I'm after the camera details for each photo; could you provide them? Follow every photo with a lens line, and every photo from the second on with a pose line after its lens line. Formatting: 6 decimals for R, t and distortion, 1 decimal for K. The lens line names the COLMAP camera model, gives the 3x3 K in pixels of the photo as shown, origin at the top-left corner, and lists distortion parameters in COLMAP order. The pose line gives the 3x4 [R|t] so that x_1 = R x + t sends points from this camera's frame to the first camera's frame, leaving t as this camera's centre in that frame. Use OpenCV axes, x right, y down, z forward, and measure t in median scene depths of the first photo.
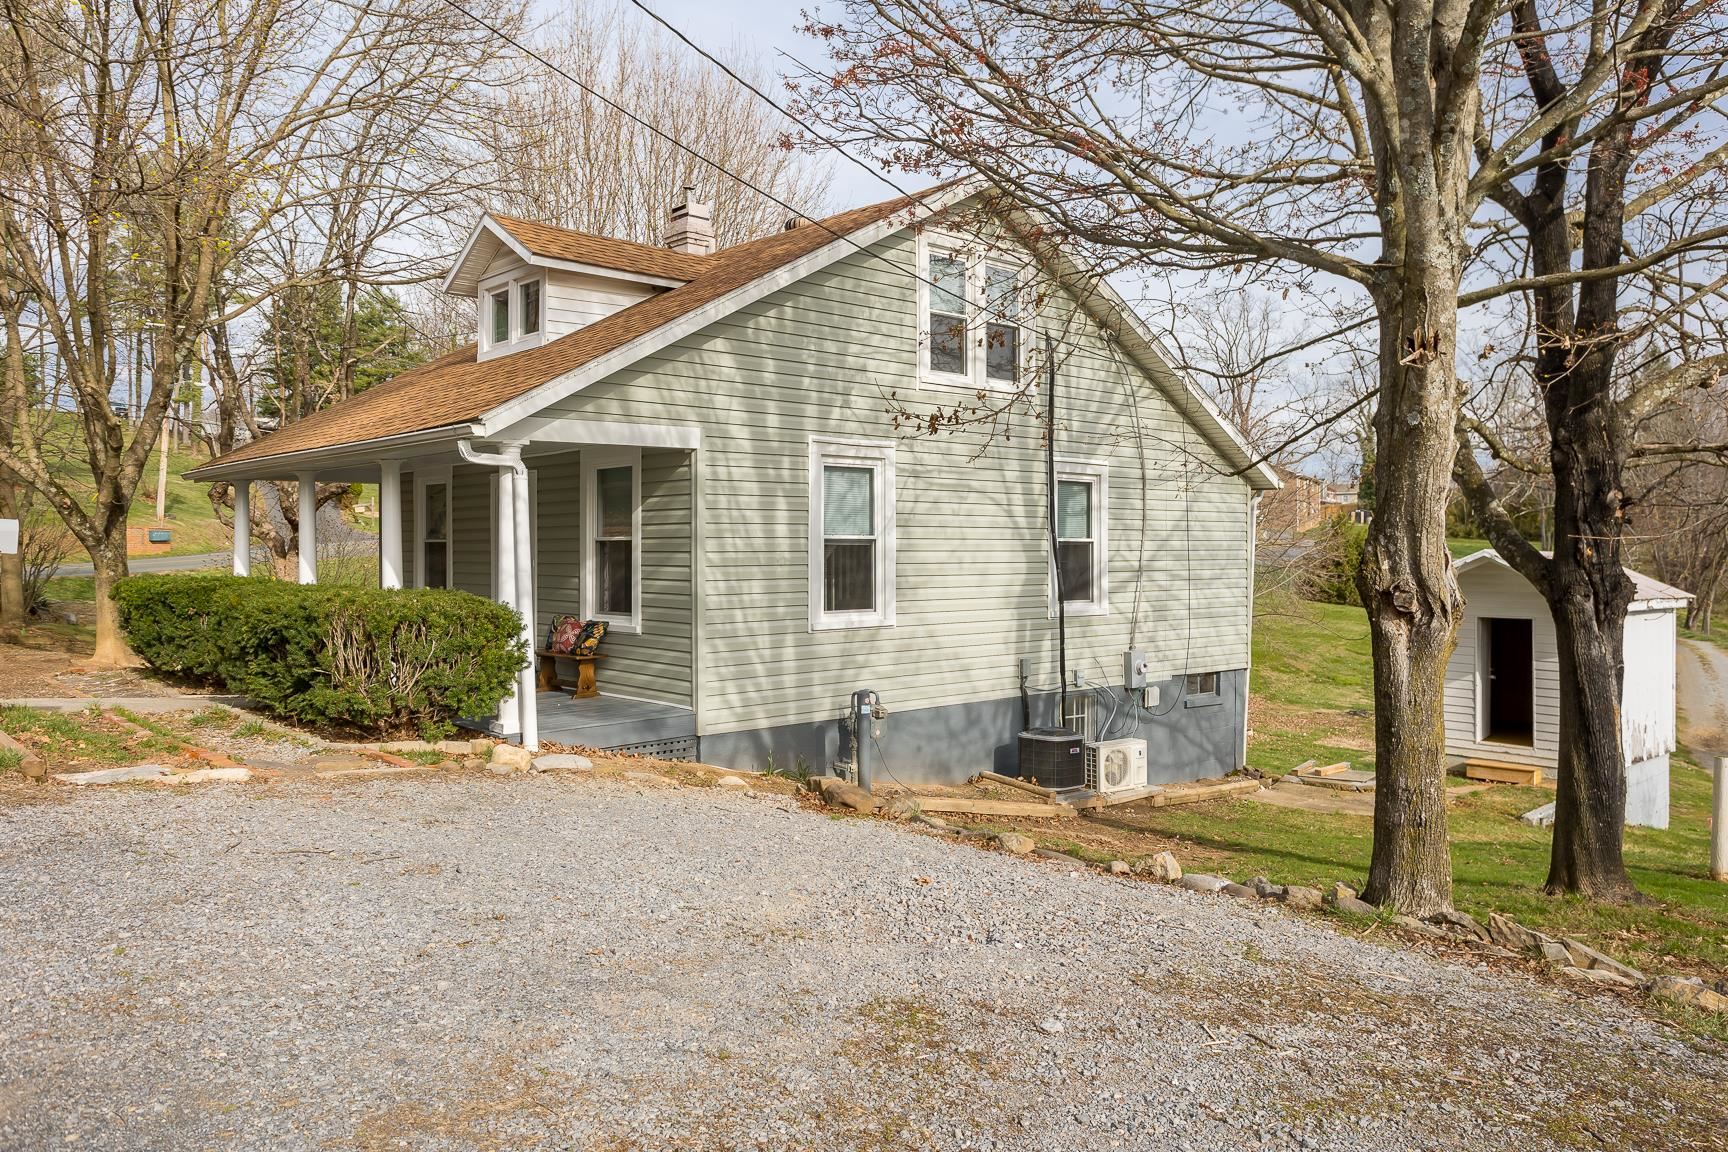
lens RADIAL K [[1244.5, 0, 856.8], [0, 1244.5, 543.6], [0, 0, 1]] dist [-0.002973, 0.010132]
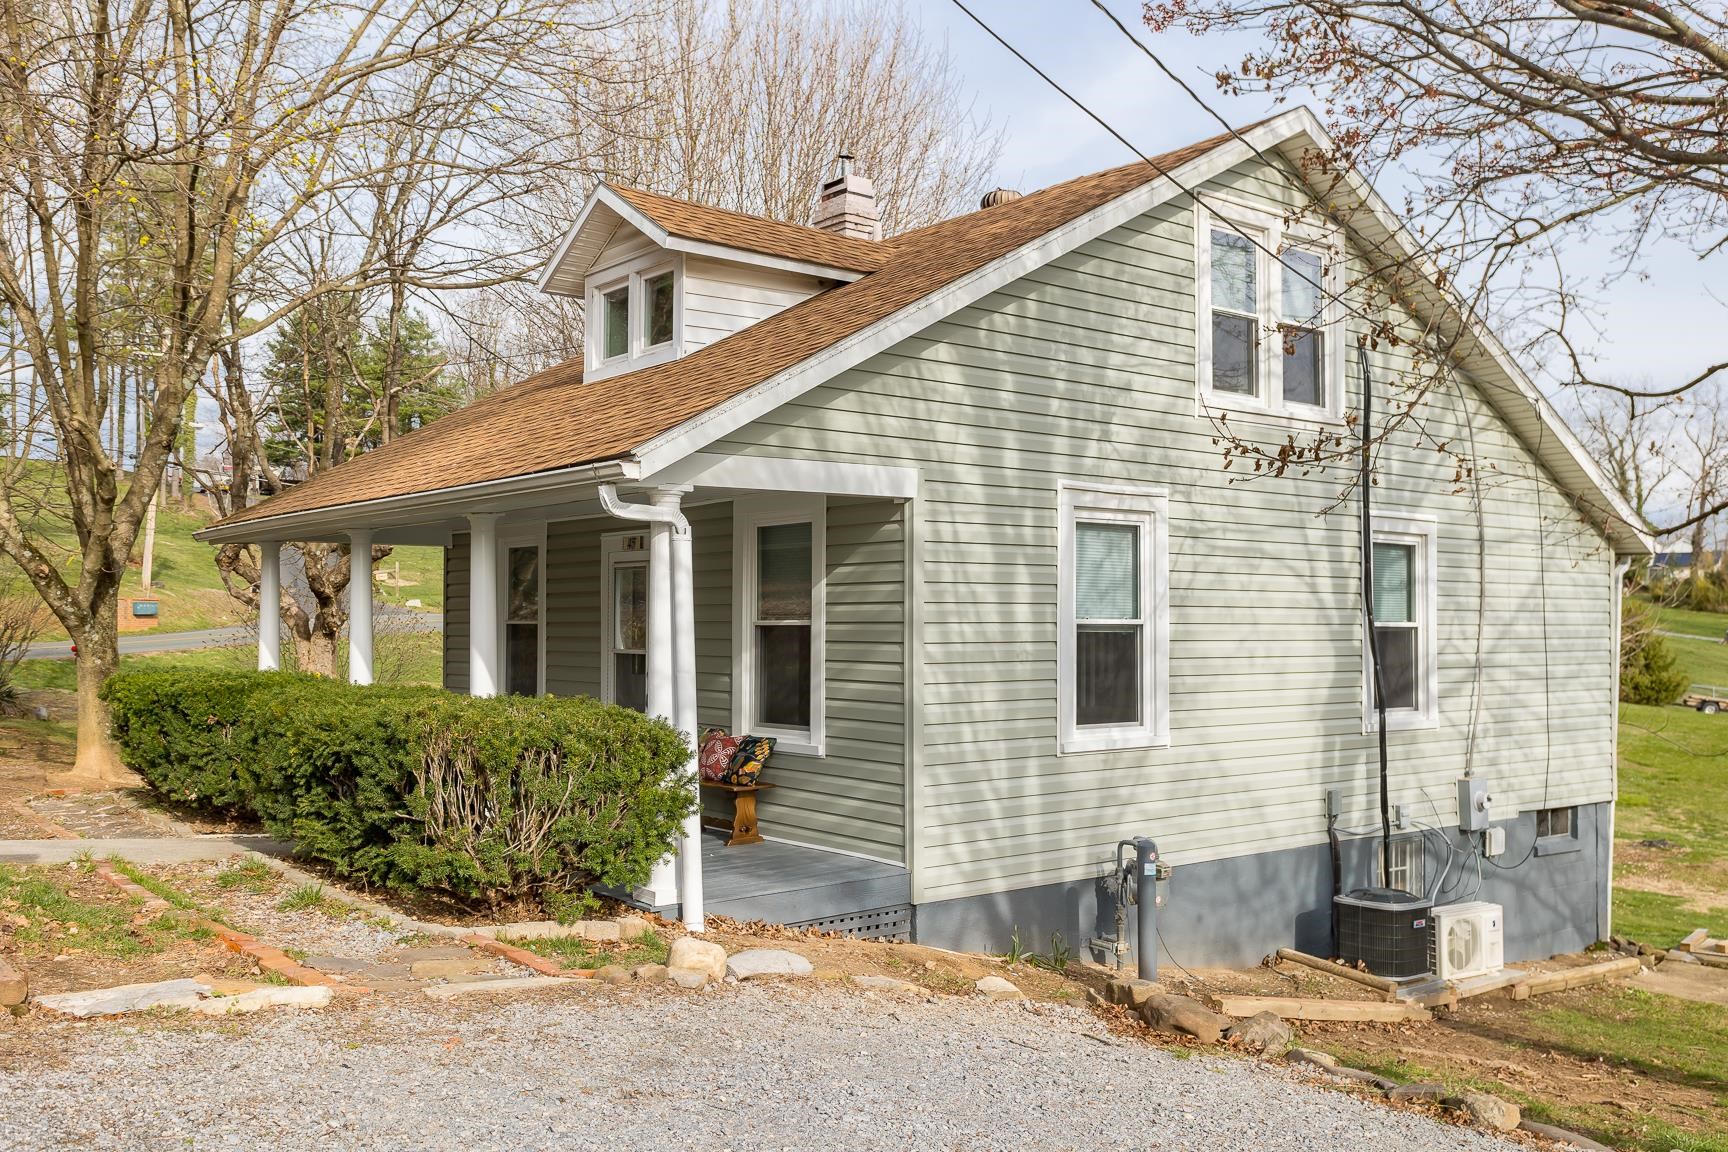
lens RADIAL K [[1487.4, 0, 865.4], [0, 1487.4, 581.8], [0, 0, 1]] dist [0.017123, -0.010002]
pose [[0.998397, 0.001985, -0.056568, -0.091974], [-0.003328, 0.999715, -0.023648, -0.007060], [0.056505, 0.023798, 0.998119, 0.130217]]
